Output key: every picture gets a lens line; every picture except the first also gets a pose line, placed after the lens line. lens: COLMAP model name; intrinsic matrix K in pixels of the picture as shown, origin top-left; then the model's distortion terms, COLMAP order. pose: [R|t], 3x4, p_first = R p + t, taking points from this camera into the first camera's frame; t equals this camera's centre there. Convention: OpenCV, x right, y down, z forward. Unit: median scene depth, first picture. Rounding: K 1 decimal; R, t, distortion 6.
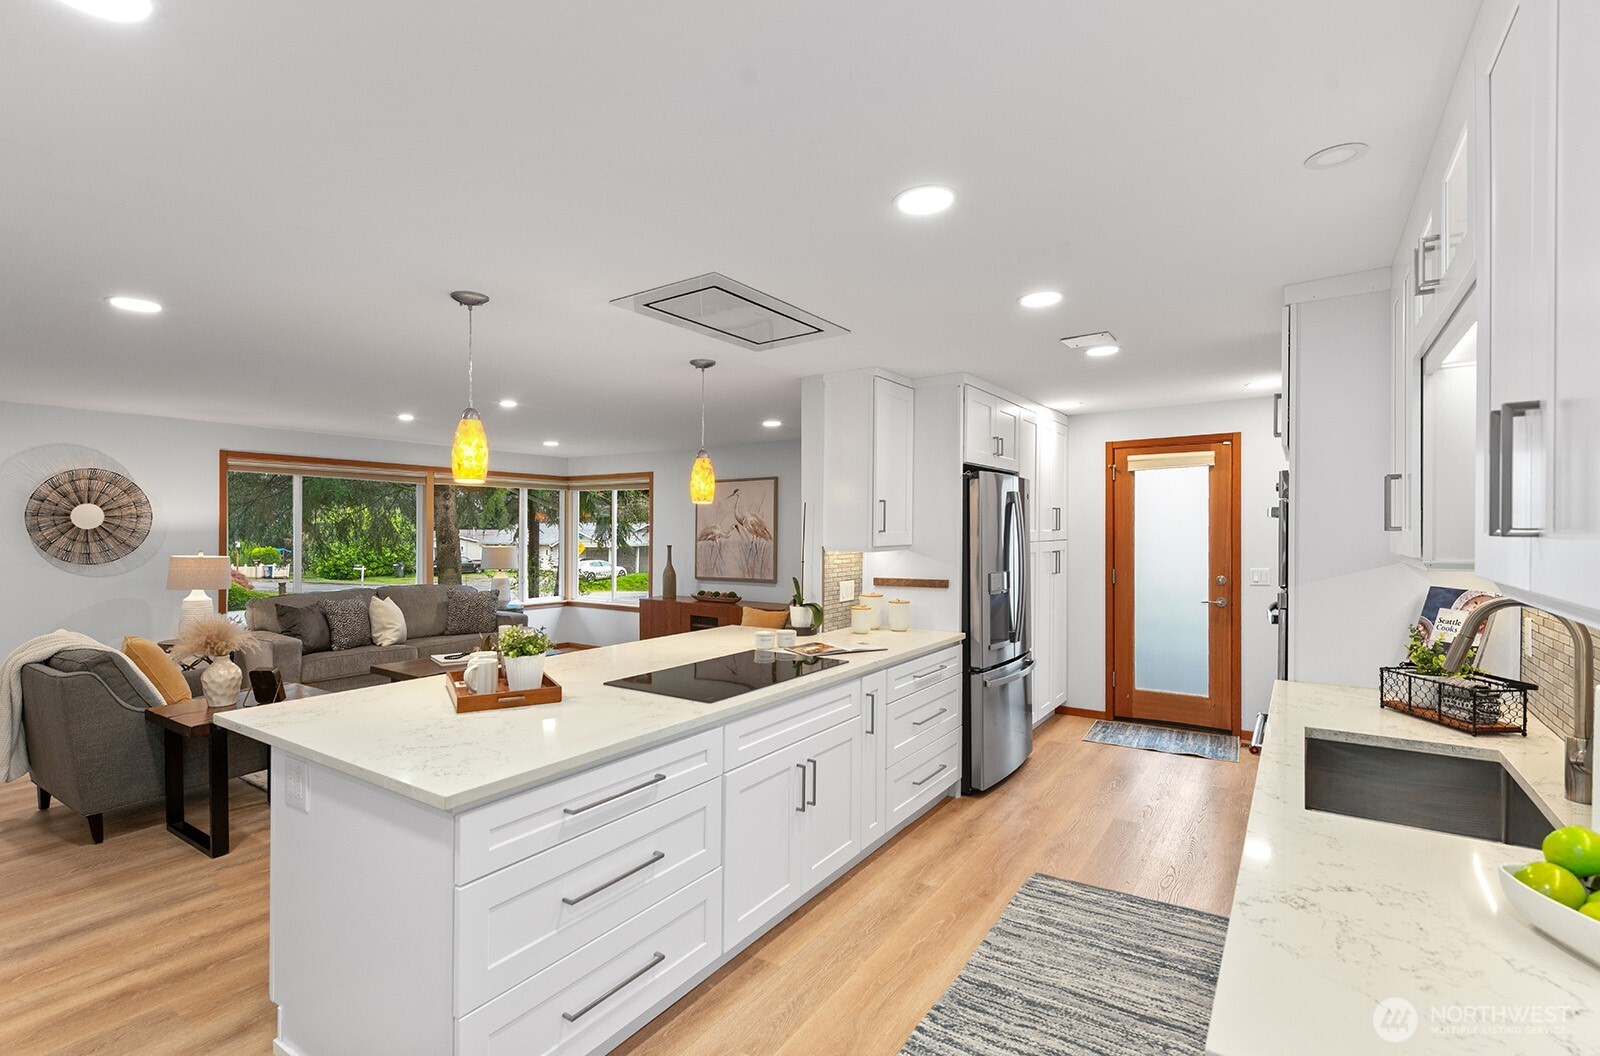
lens RADIAL K [[738.0, 0, 818.6], [0, 738.0, 506.3], [0, 0, 1]] dist [-0.018678, -0.001997]
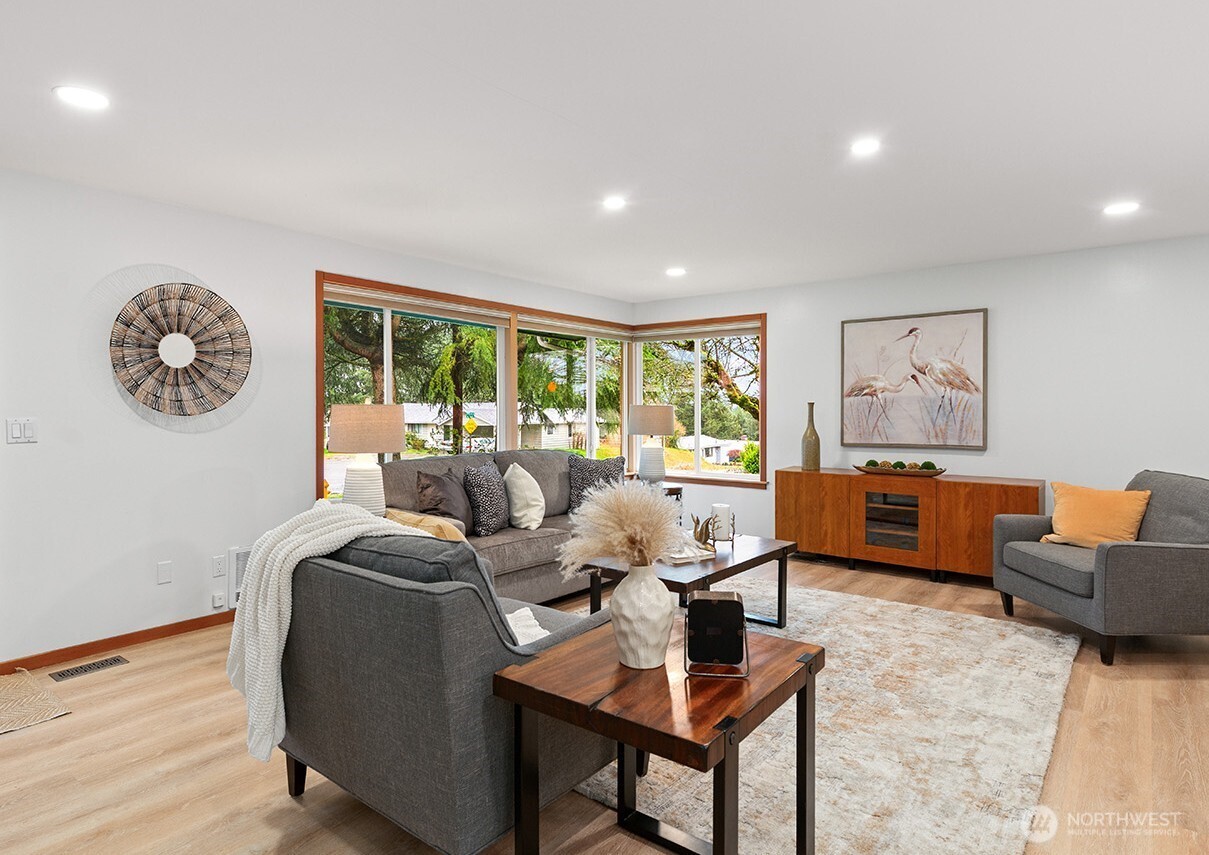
lens RADIAL K [[687.9, 0, 570.4], [0, 687.9, 417.7], [0, 0, 1]] dist [-0.008313, -0.002933]
pose [[0.992067, -0.000191, -0.125709, -0.513443], [0.004762, 0.999338, 0.036056, 0.058066], [0.125619, -0.036368, 0.991412, 0.344637]]
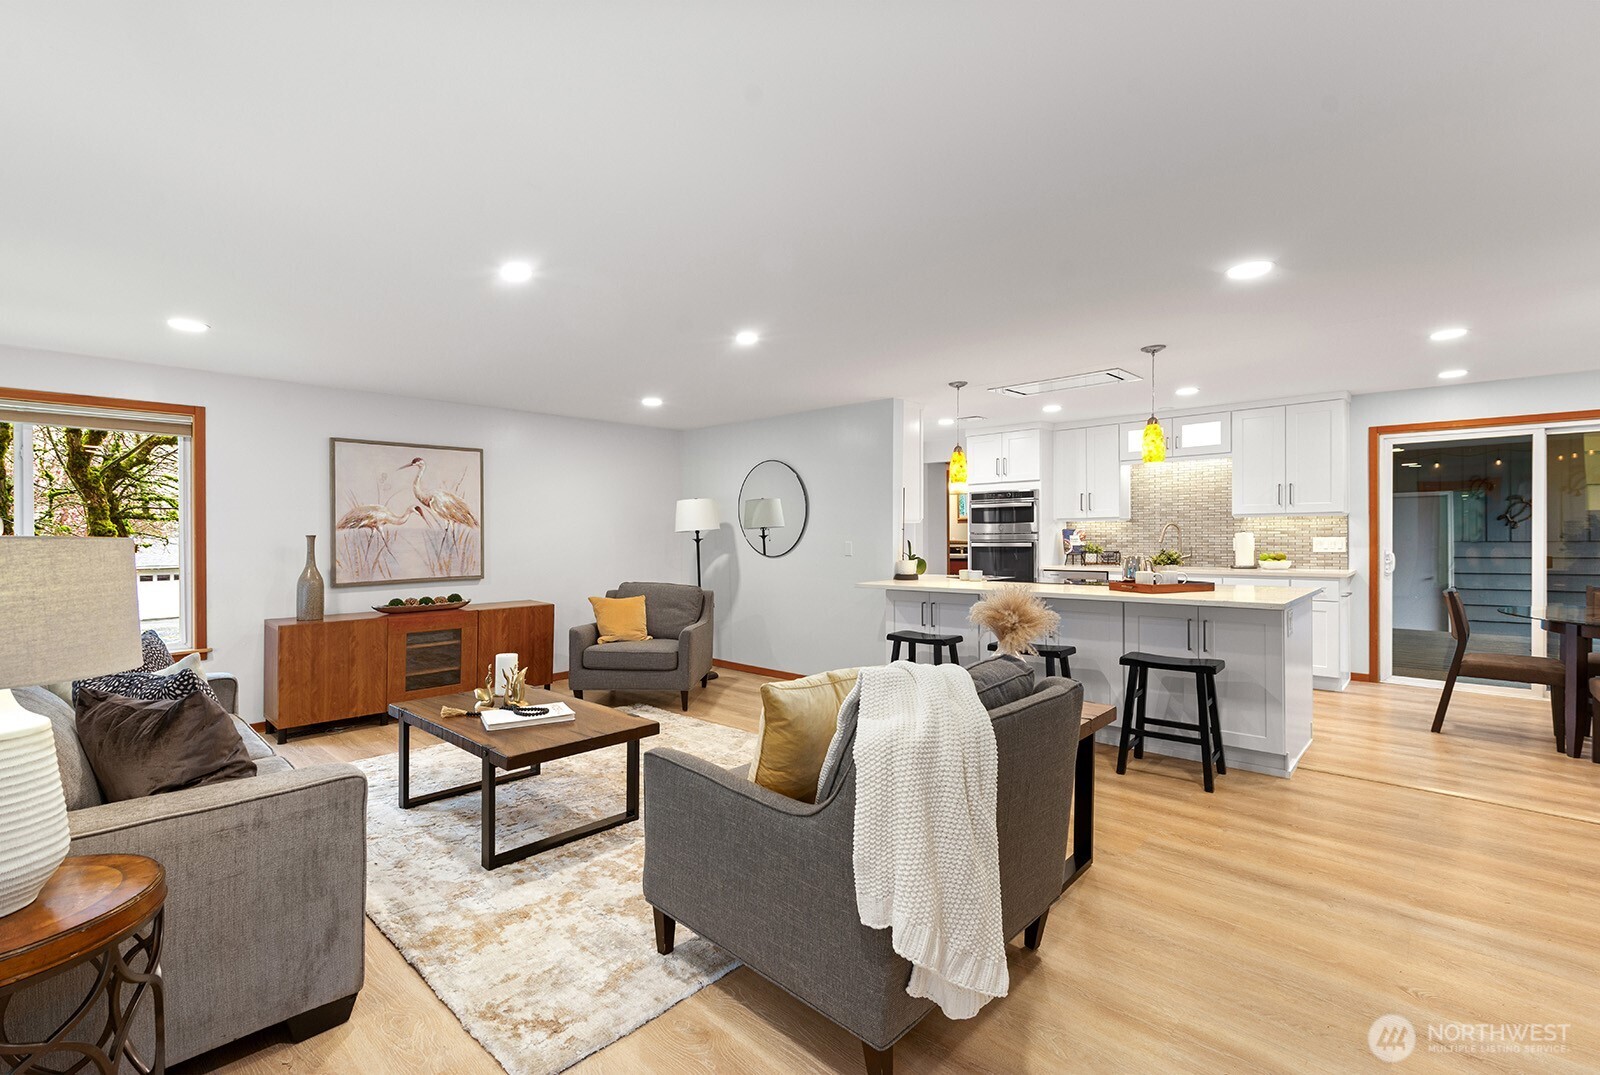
lens RADIAL K [[718.1, 0, 798.3], [0, 718.1, 535.1], [0, 0, 1]] dist [0.005437, 0.000185]
pose [[0.173757, -0.004302, 0.984779, -1.030219], [-0.017750, 0.999814, 0.007499, 0.057089], [-0.984629, -0.018783, 0.173649, 0.689032]]
